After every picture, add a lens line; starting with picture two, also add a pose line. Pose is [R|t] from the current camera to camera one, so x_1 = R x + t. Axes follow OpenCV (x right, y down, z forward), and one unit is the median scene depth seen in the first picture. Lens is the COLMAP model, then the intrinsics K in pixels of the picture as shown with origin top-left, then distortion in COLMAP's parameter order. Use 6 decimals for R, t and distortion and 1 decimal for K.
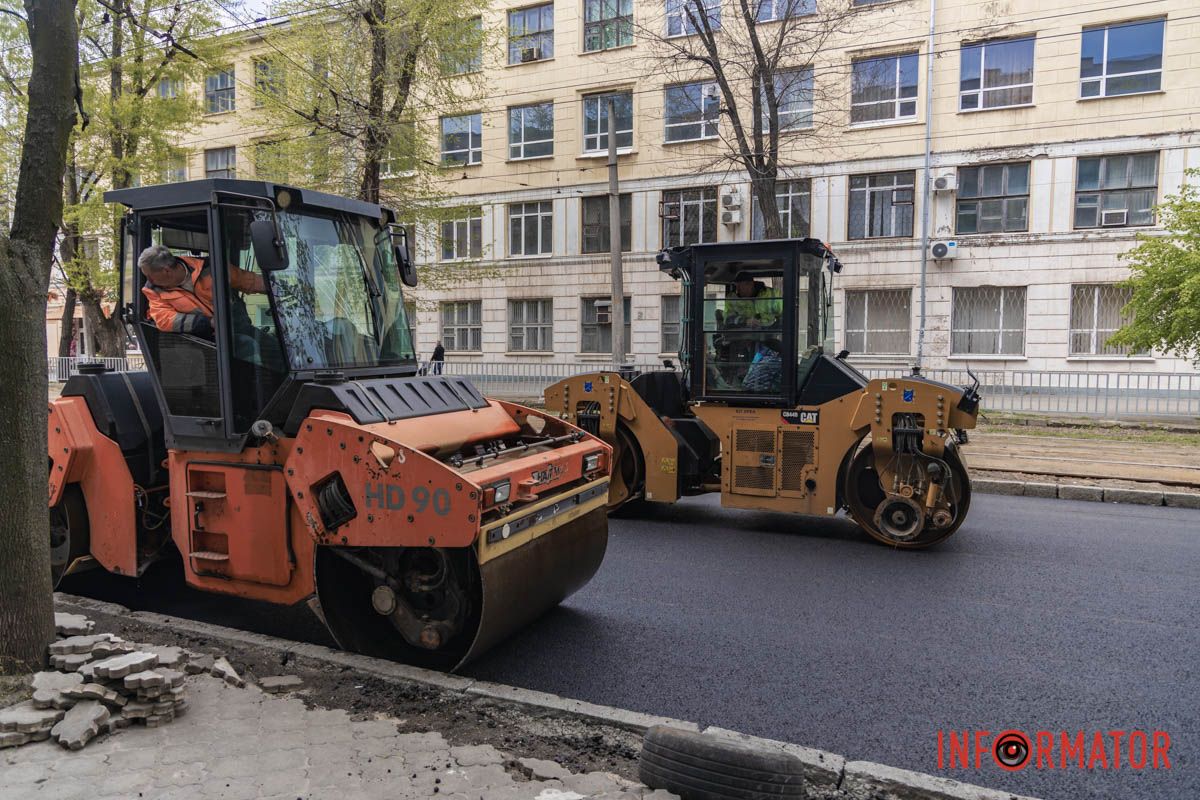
lens RADIAL K [[760.7, 0, 598.8], [0, 760.7, 404.3], [0, 0, 1]] dist [-0.005830, -0.001400]
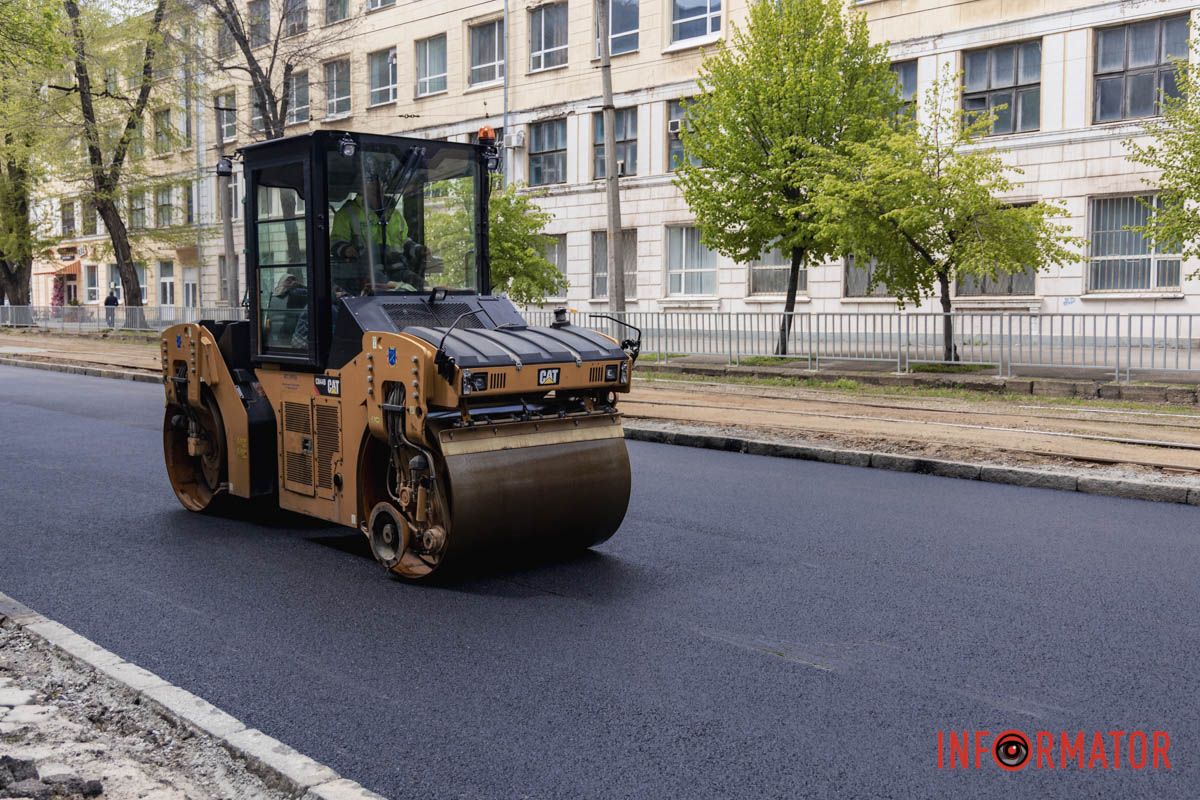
lens RADIAL K [[1165.3, 0, 595.2], [0, 1165.3, 388.2], [0, 0, 1]] dist [0.011843, 0.000000]
pose [[0.930331, 0.012853, -0.366495, 0.960429], [-0.009148, 0.999888, 0.011846, 0.035330], [0.366606, -0.007669, 0.930345, -0.420374]]
